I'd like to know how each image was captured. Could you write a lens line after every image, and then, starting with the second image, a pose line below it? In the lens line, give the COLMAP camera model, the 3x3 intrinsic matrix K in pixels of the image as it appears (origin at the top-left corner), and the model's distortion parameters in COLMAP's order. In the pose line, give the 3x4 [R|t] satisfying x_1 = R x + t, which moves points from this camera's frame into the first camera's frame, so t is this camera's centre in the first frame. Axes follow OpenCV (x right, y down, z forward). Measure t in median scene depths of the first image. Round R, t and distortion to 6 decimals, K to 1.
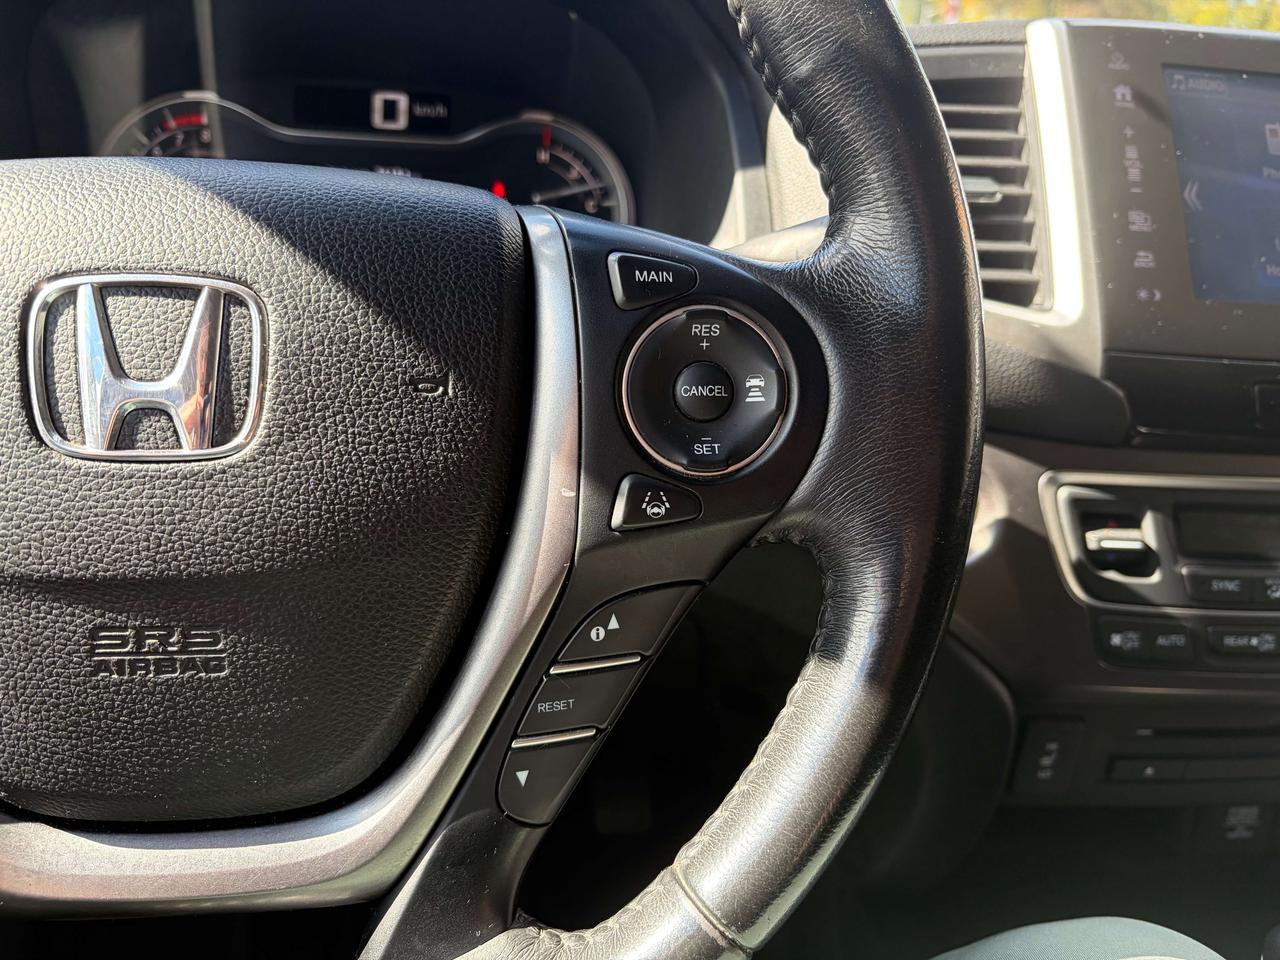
lens RADIAL K [[988.3, 0, 640.0], [0, 988.3, 480.0], [0, 0, 1]] dist [-0.008010, -0.005040]
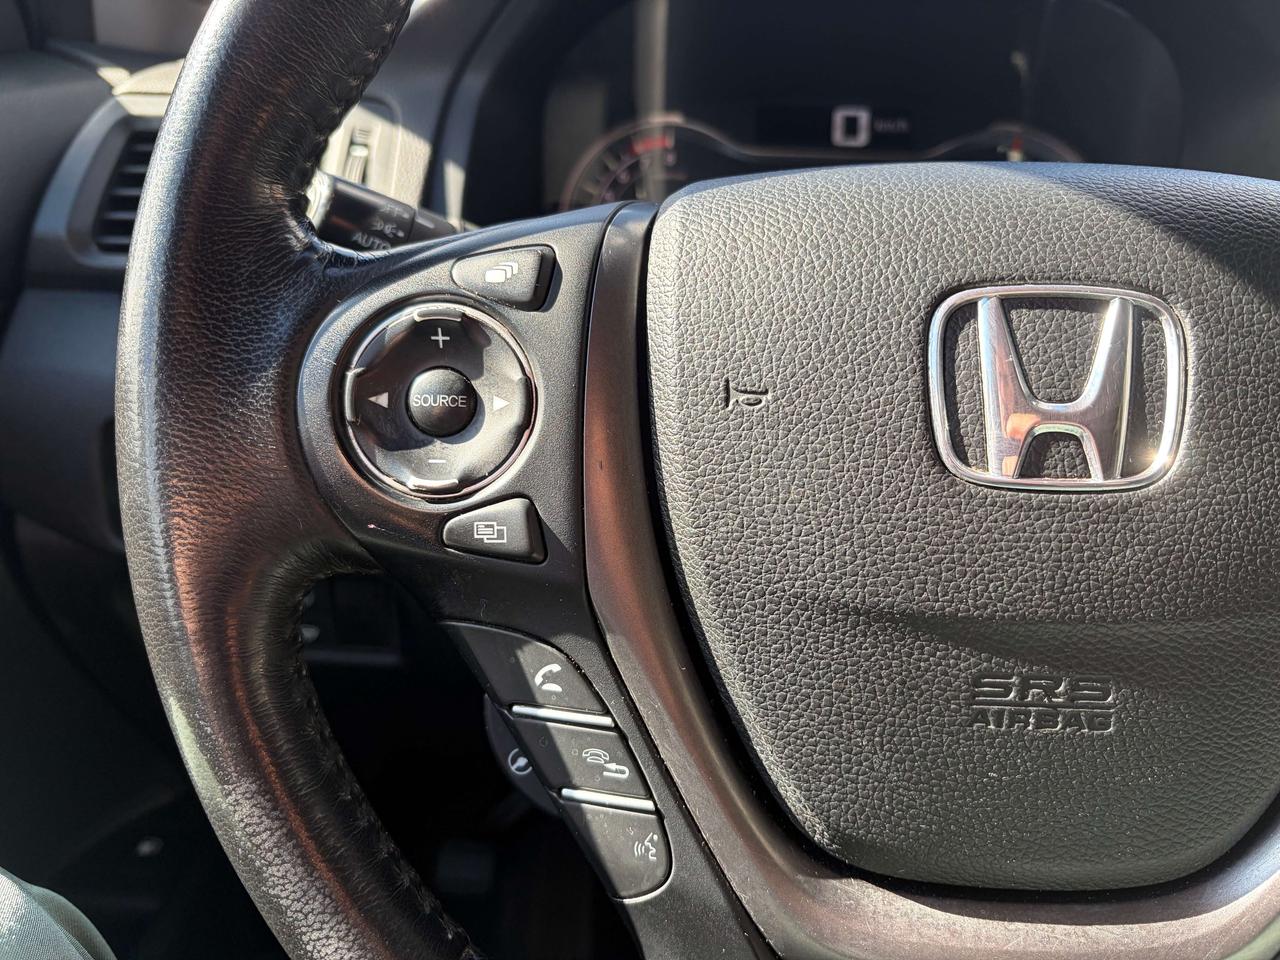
lens RADIAL K [[978.0, 0, 640.0], [0, 978.0, 480.0], [0, 0, 1]] dist [-0.001169, -0.005528]
pose [[0.987436, 0.022093, -0.156466, -0.723108], [-0.025869, 0.999420, -0.022133, 0.000528], [0.155887, 0.025902, 0.987435, 0.058439]]
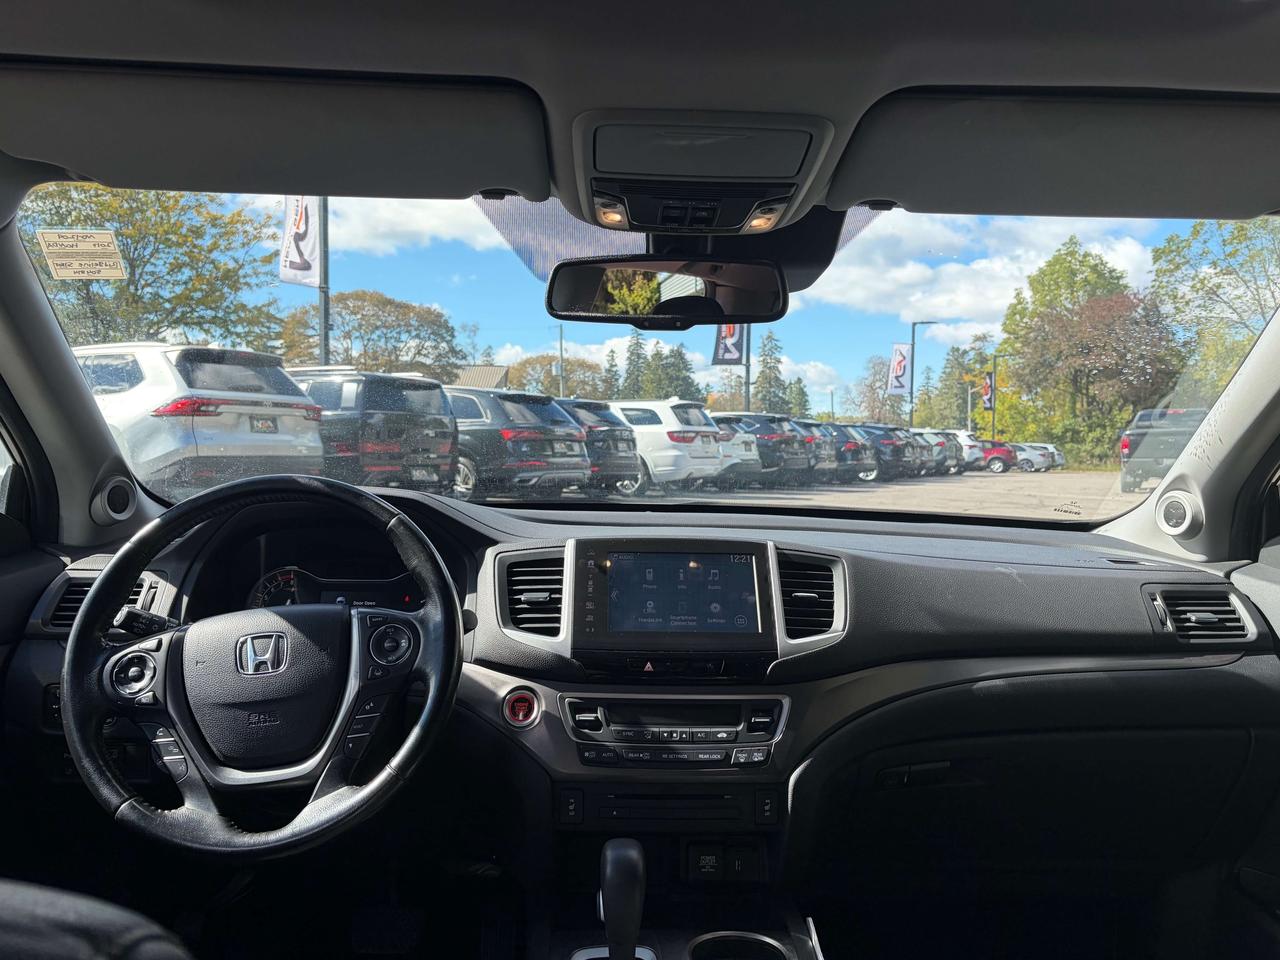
lens RADIAL K [[947.9, 0, 640.0], [0, 947.9, 480.0], [0, 0, 1]] dist [0.000015, -0.000202]
pose [[0.987922, -0.125455, -0.090946, 1.631252], [0.095051, 0.954183, -0.283725, 0.492787], [0.122374, 0.271654, 0.954583, -3.015316]]
